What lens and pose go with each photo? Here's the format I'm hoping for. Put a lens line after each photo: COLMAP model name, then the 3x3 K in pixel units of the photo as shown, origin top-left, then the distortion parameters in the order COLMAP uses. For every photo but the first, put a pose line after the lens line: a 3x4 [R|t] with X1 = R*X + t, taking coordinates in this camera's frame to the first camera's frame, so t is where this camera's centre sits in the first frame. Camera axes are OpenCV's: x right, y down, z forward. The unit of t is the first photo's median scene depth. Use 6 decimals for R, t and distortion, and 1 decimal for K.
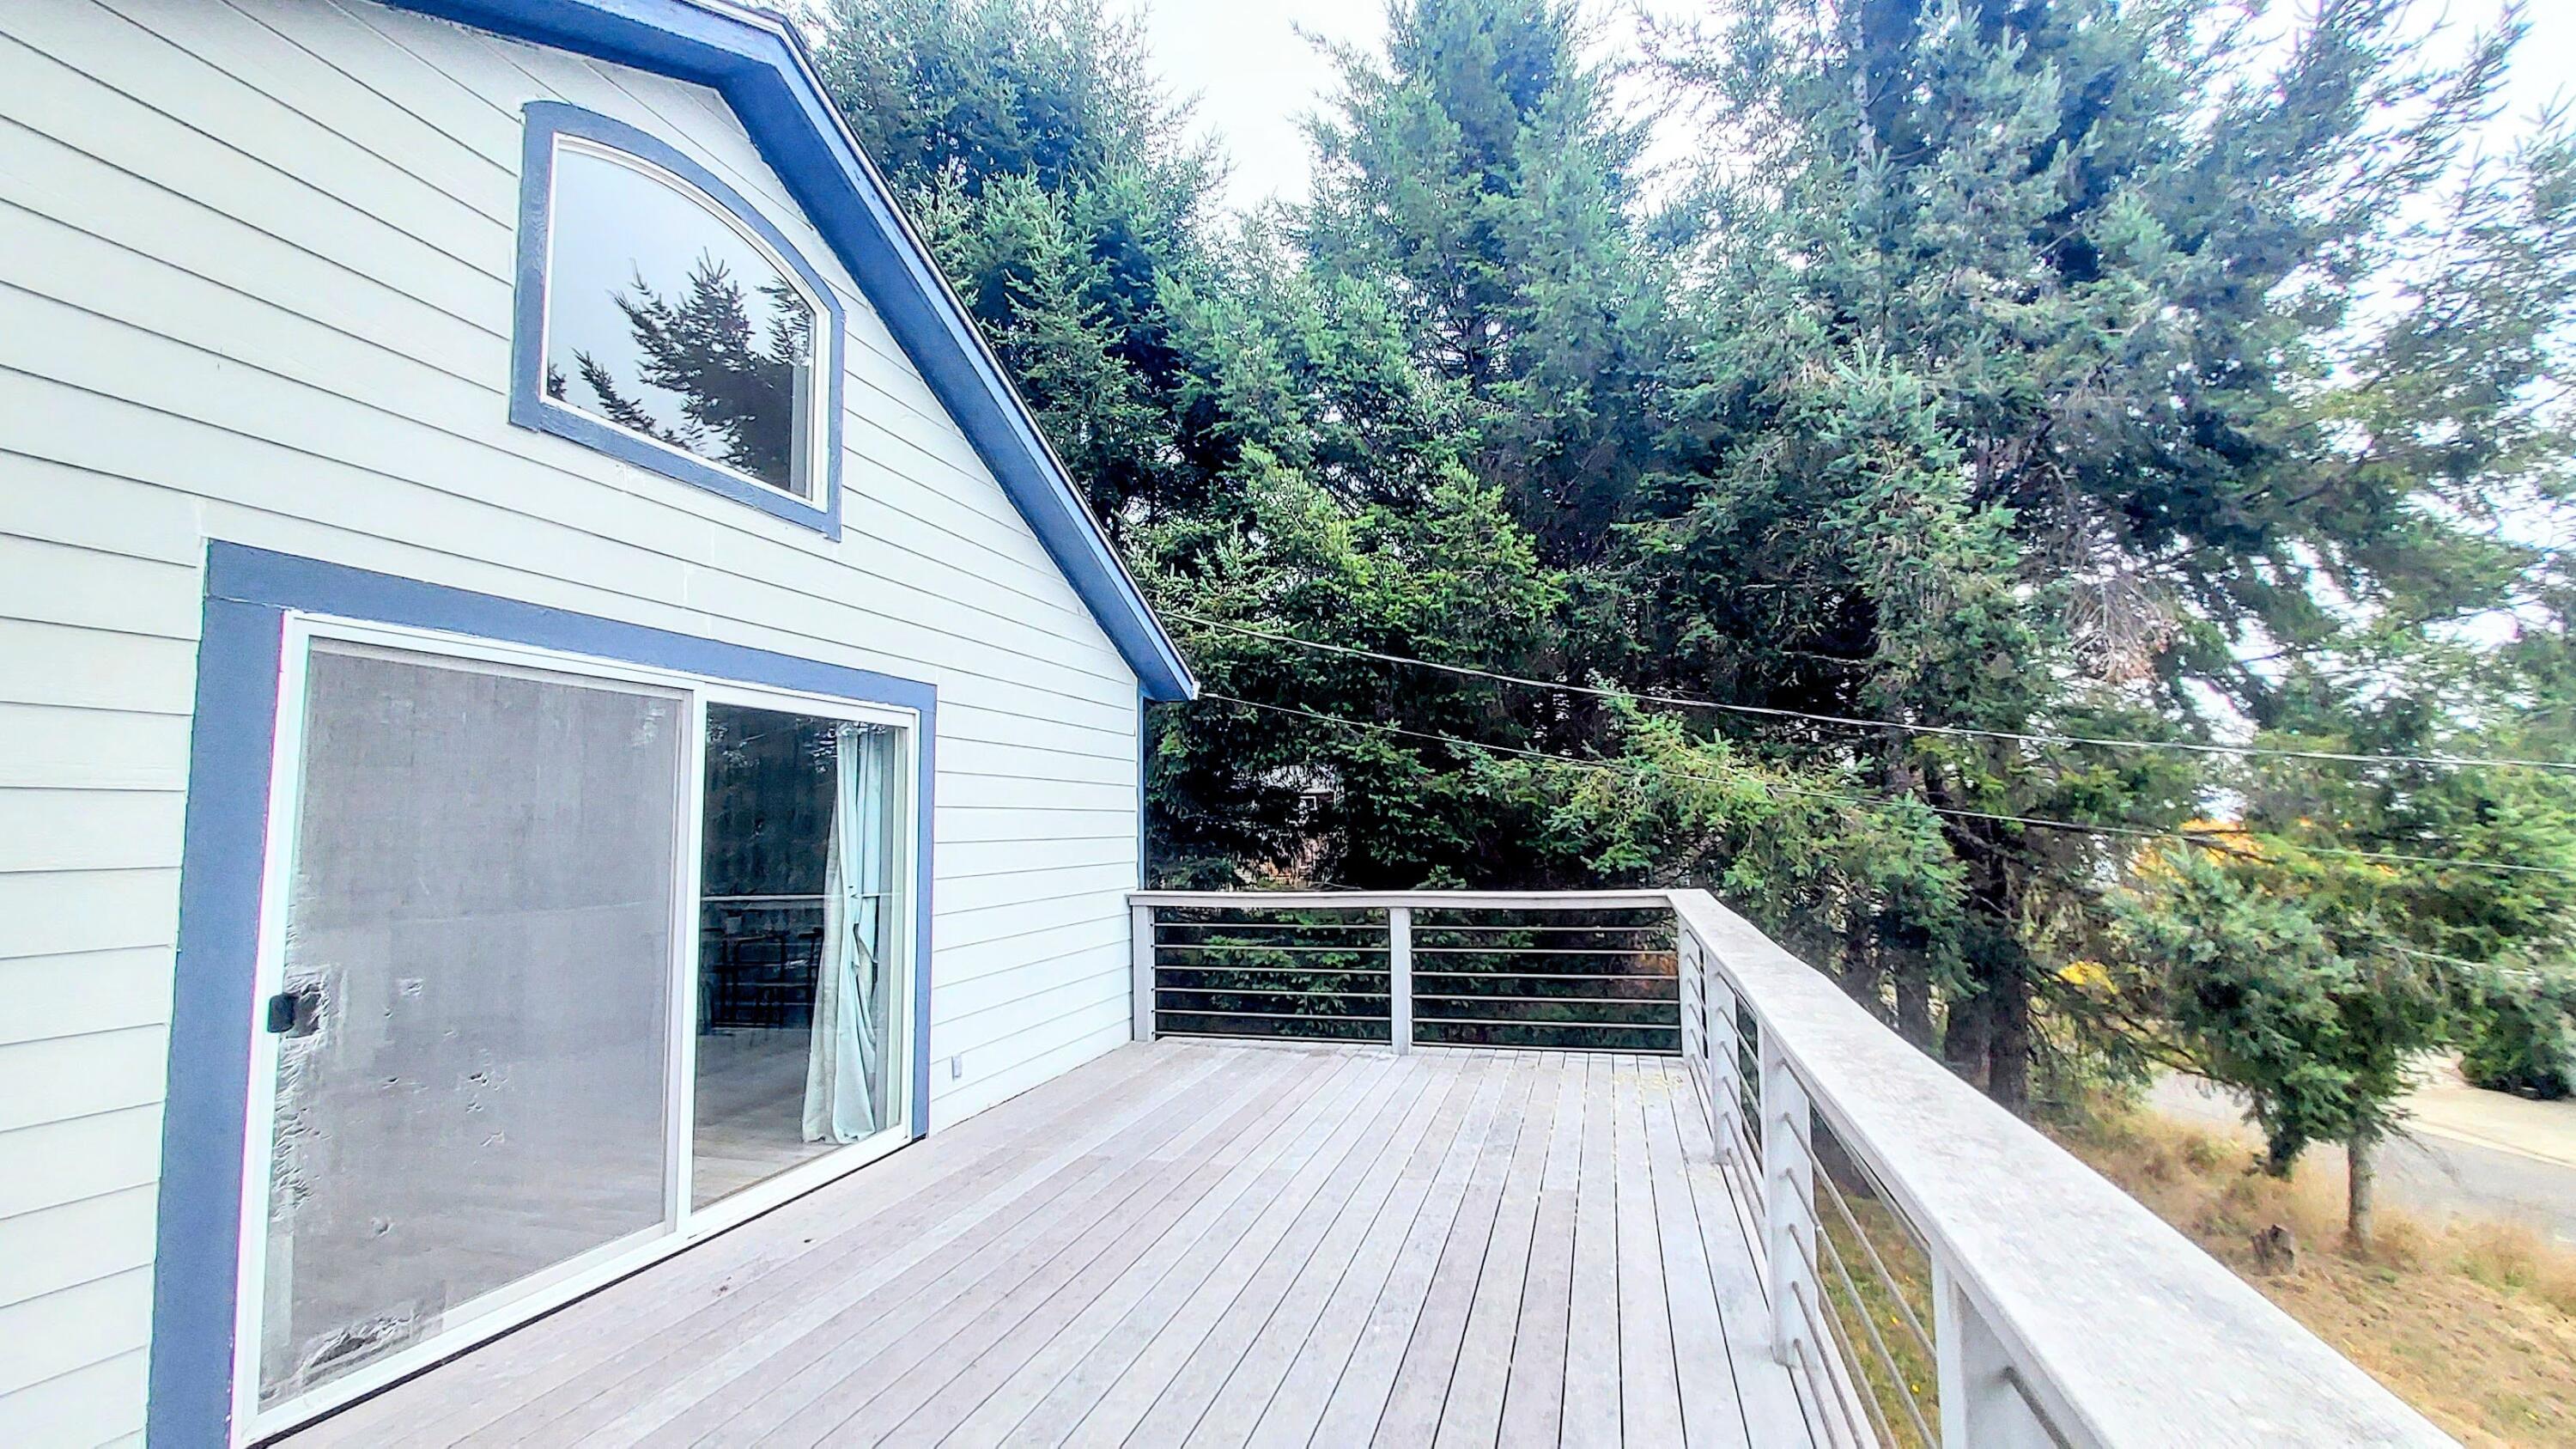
lens RADIAL K [[1011.2, 0, 1343.2], [0, 1011.2, 739.6], [0, 0, 1]] dist [0.002849, -0.001101]
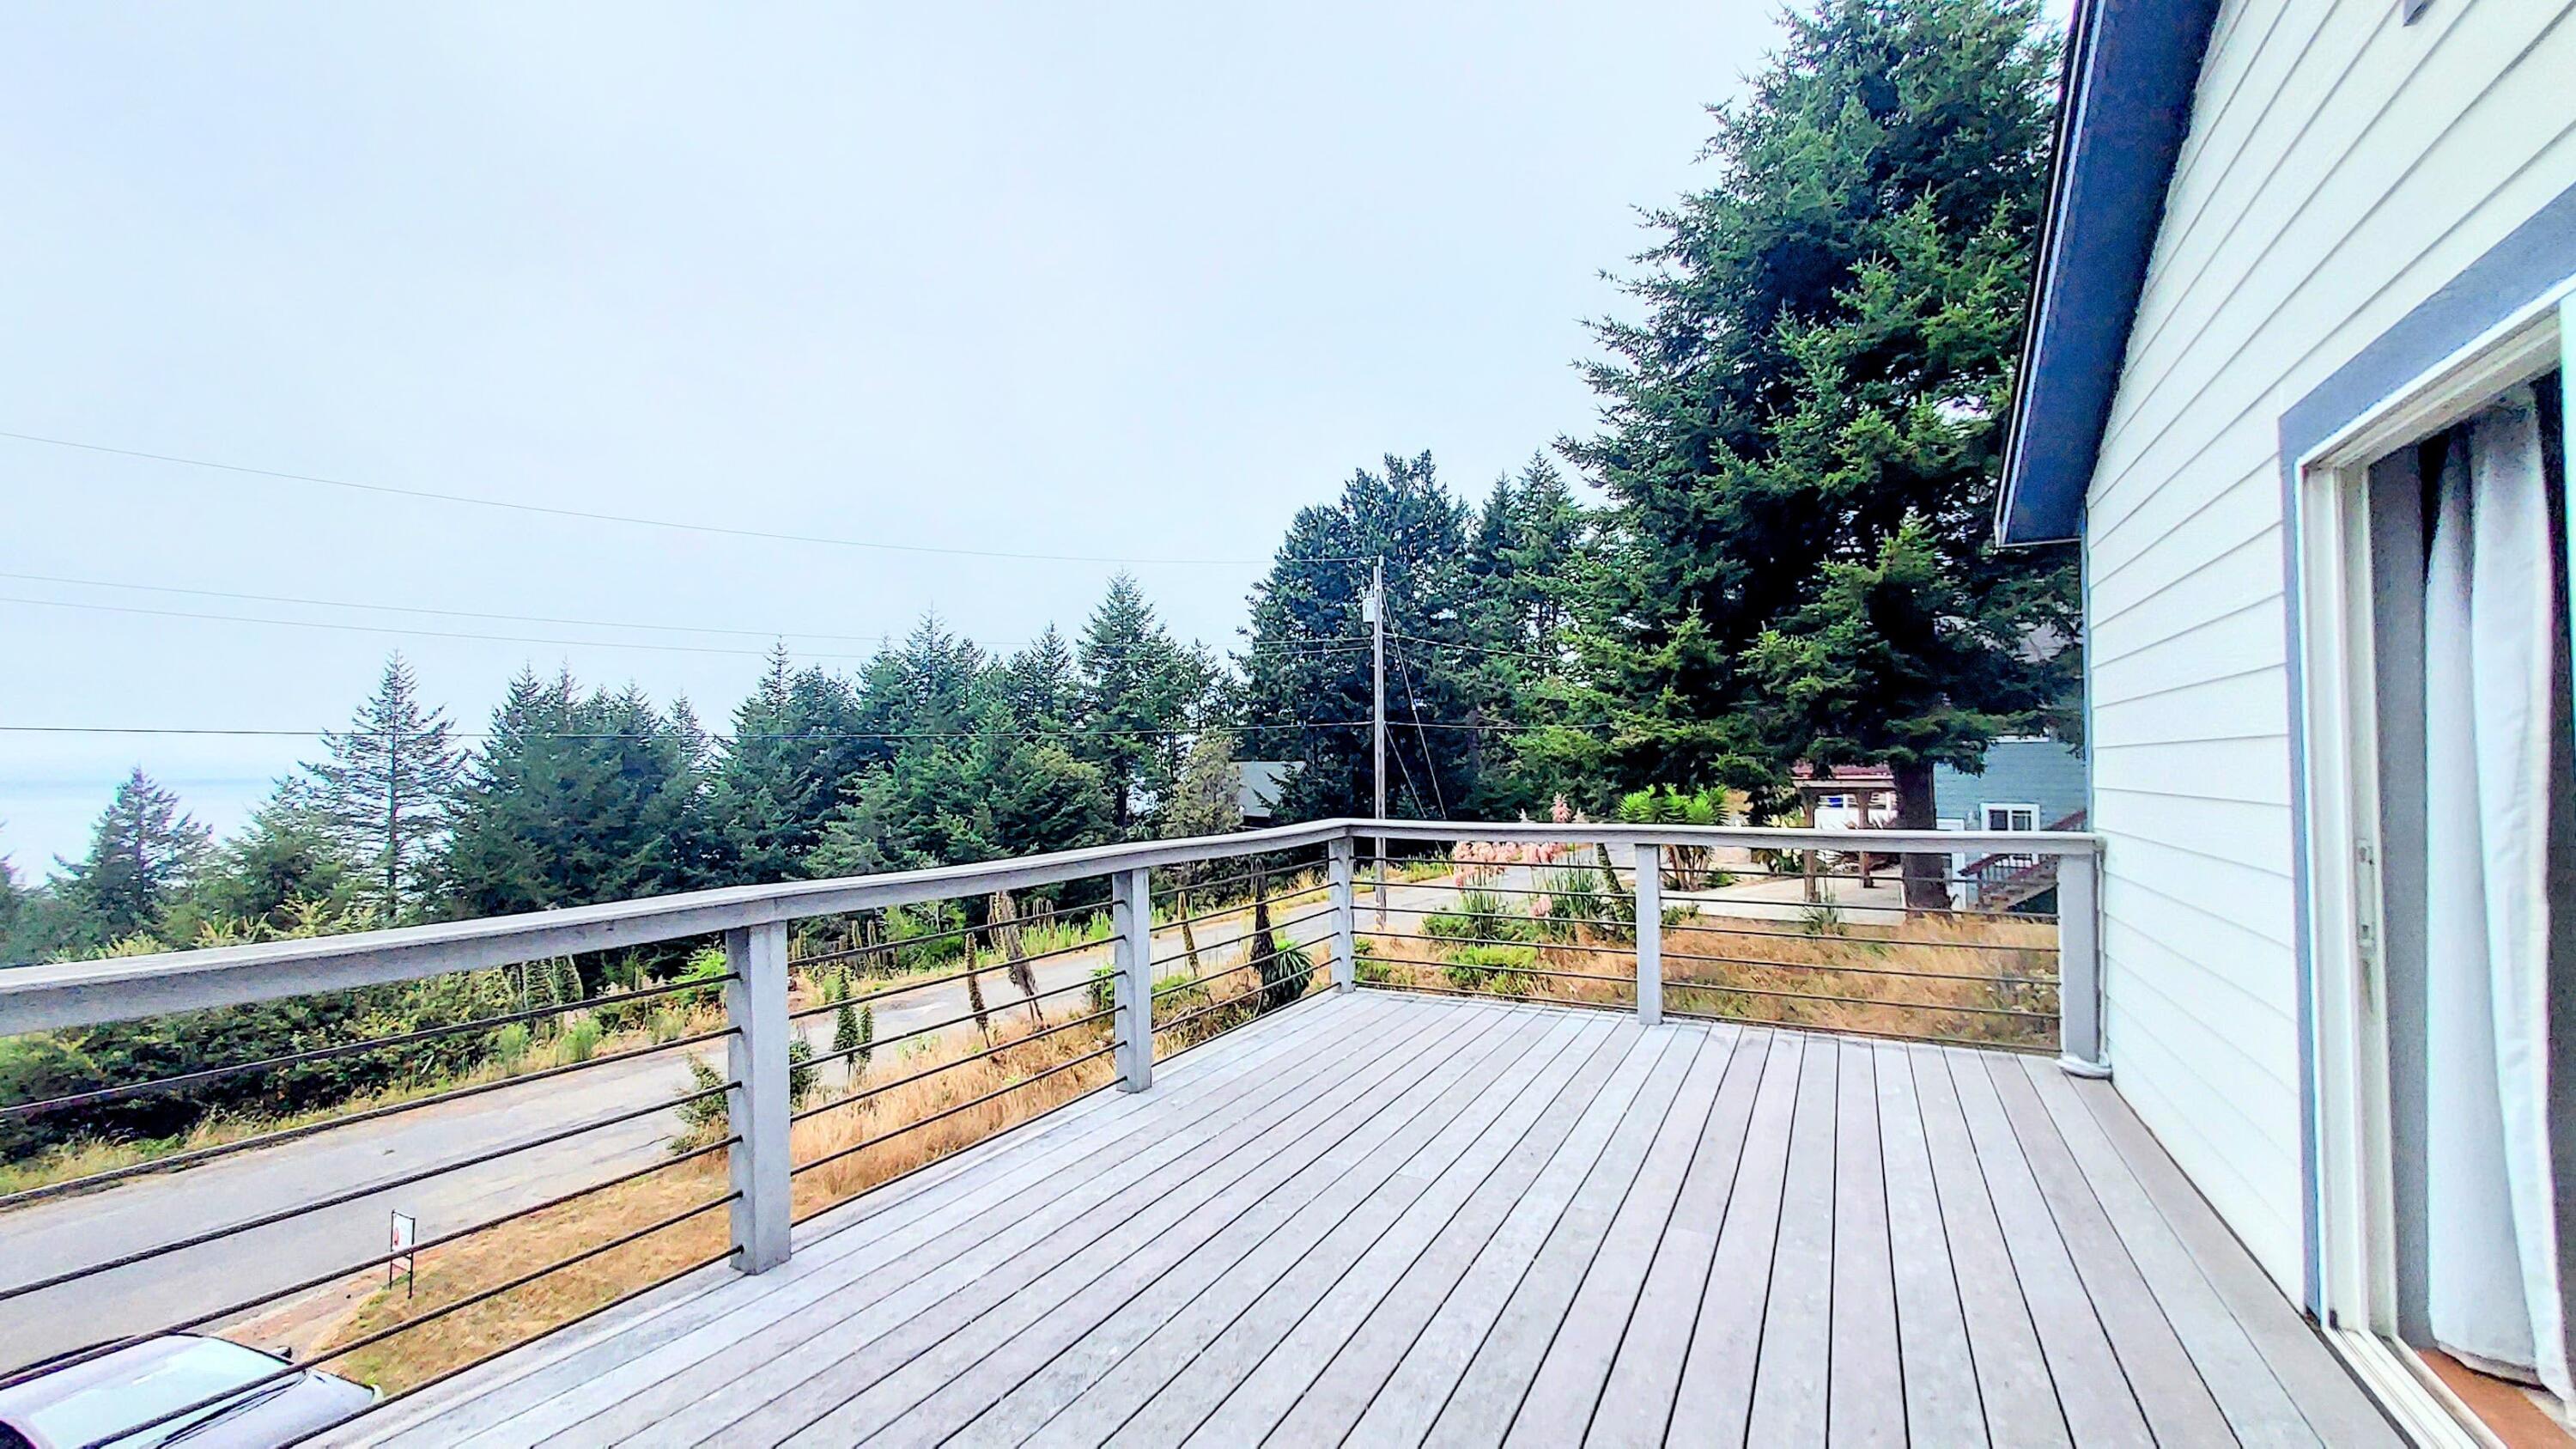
lens RADIAL K [[1011.2, 0, 1333.0], [0, 1011.2, 737.8], [0, 0, 1]] dist [0.002849, -0.001101]
pose [[-0.976631, 0.030154, 0.212796, -0.184774], [0.005540, 0.993312, -0.115330, 0.113767], [-0.214850, -0.111456, -0.970266, 1.046622]]
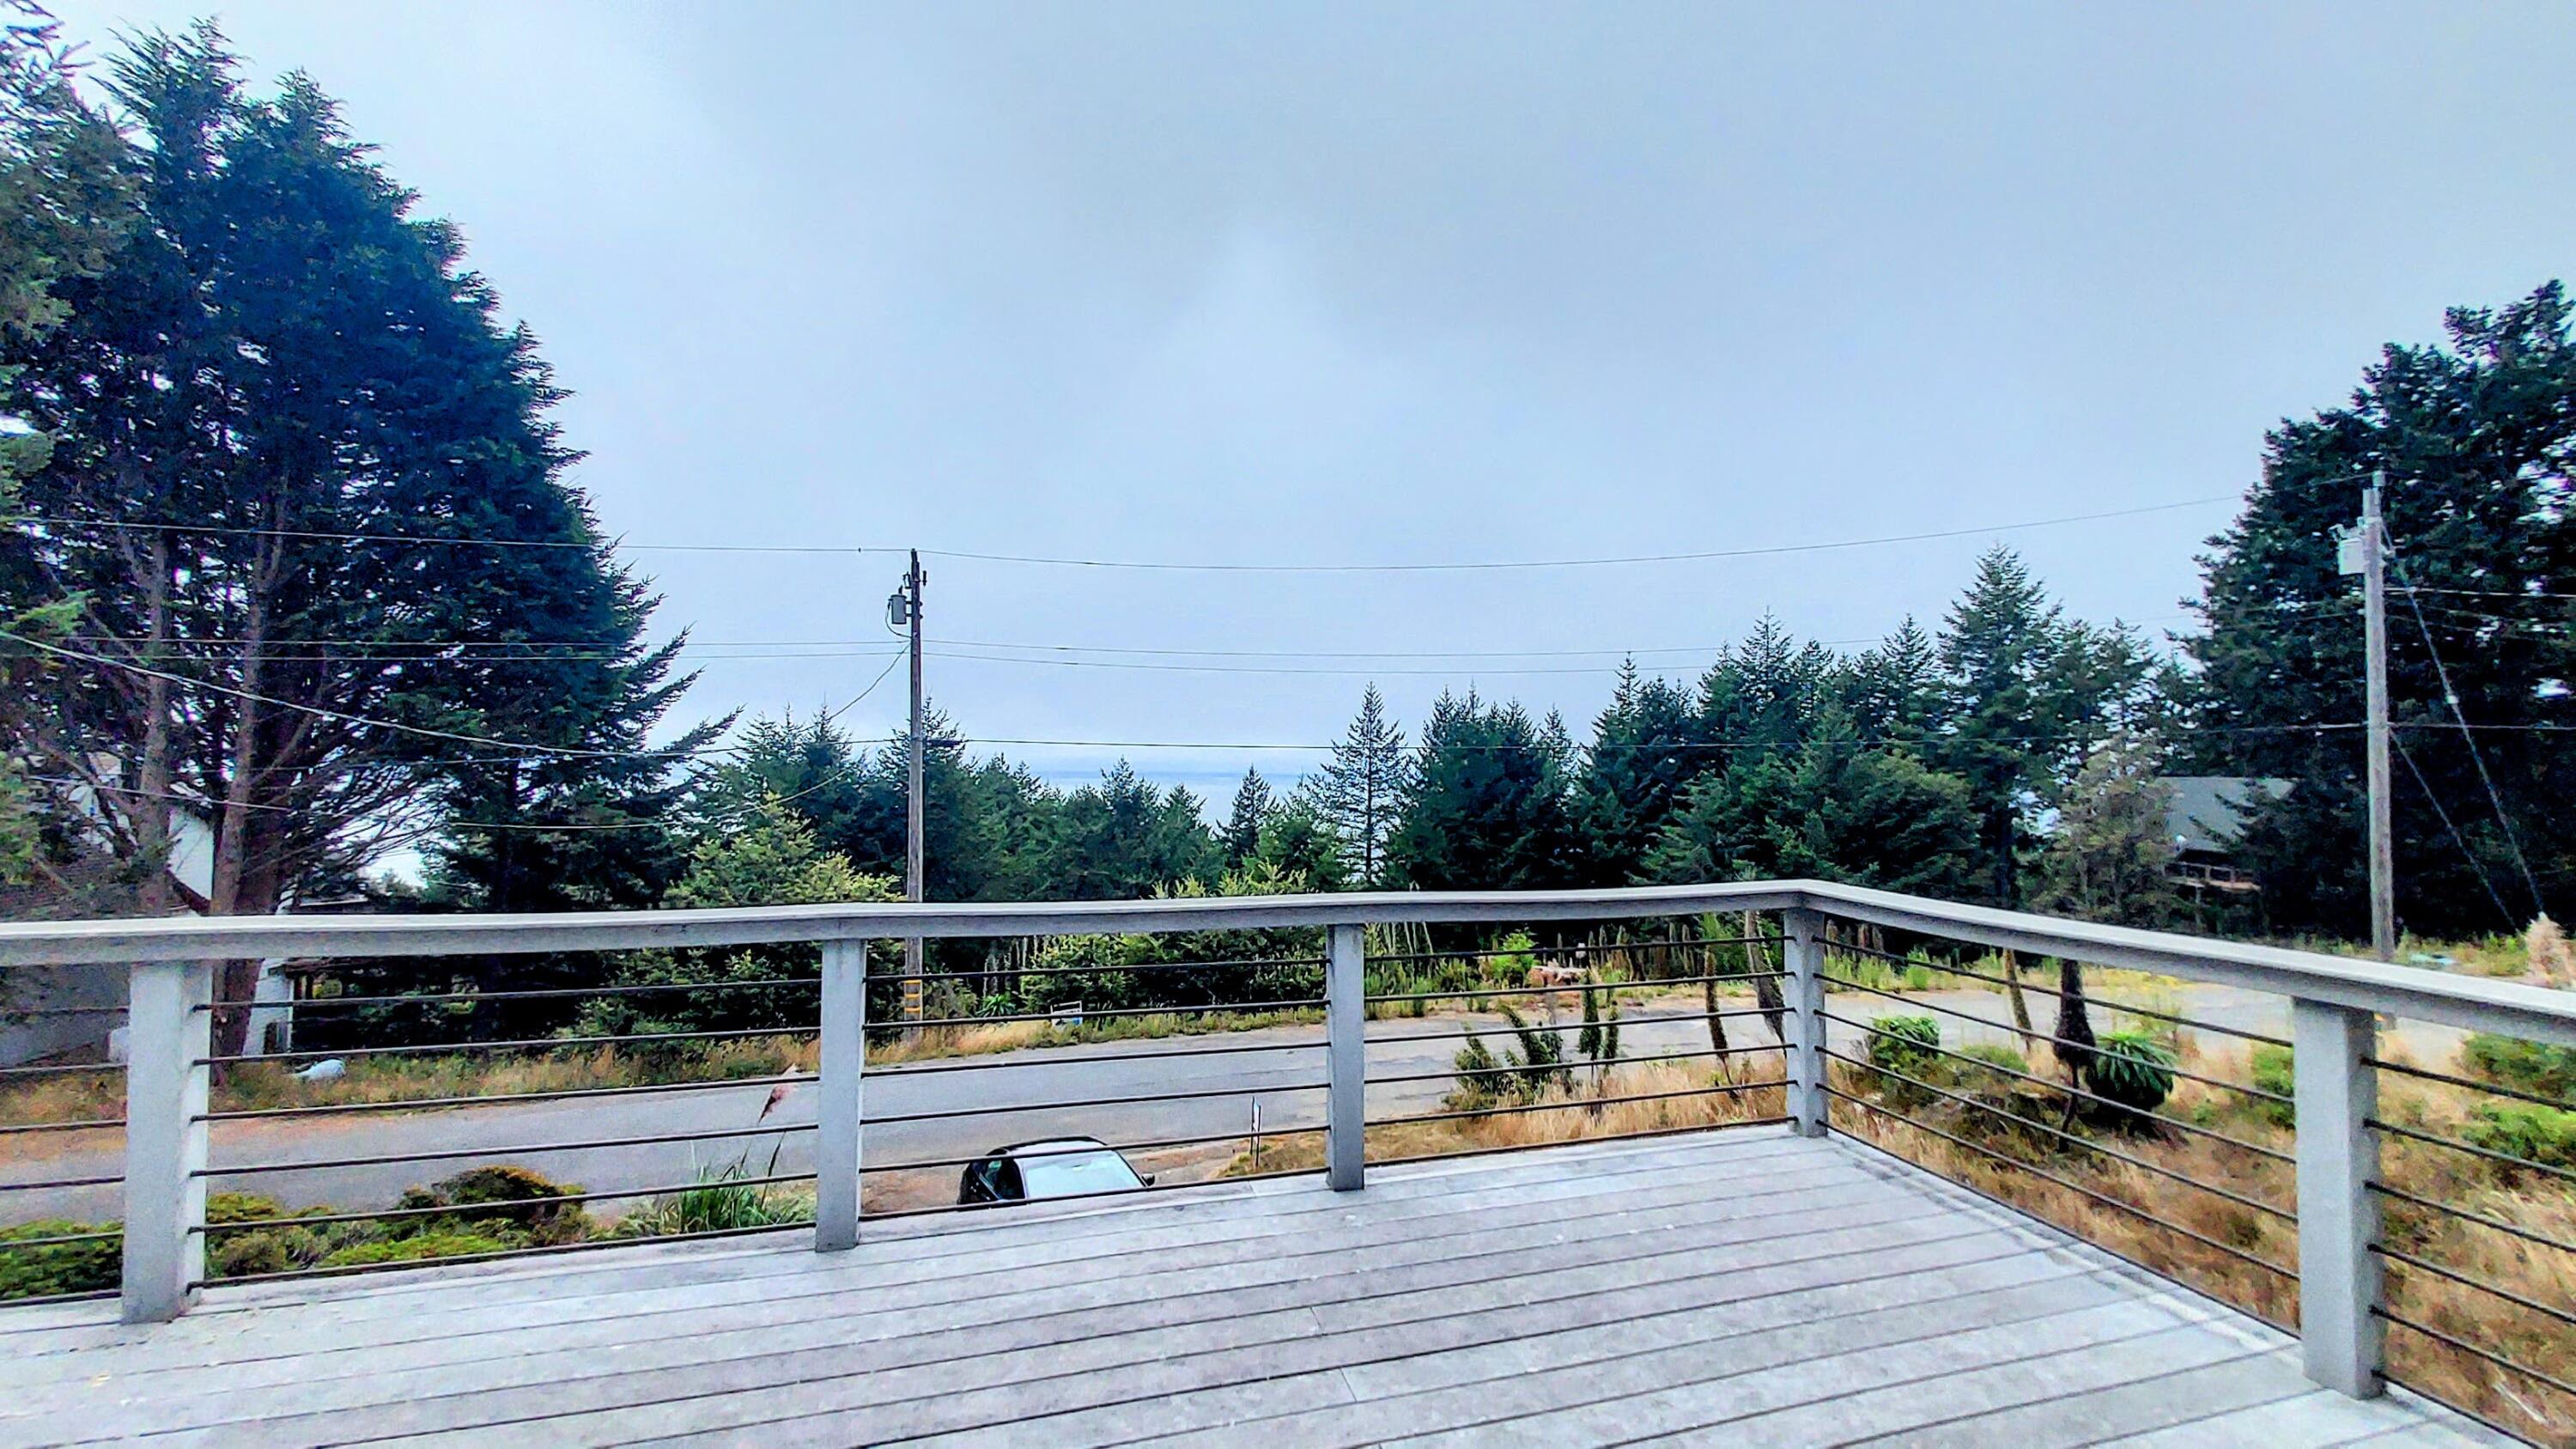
lens RADIAL K [[1011.2, 0, 1329.3], [0, 1011.2, 728.9], [0, 0, 1]] dist [0.002849, -0.001101]
pose [[-0.514891, 0.046087, 0.856016, -0.451809], [-0.077106, 0.992017, -0.099788, 0.060539], [-0.853781, -0.117384, -0.507227, 0.640352]]
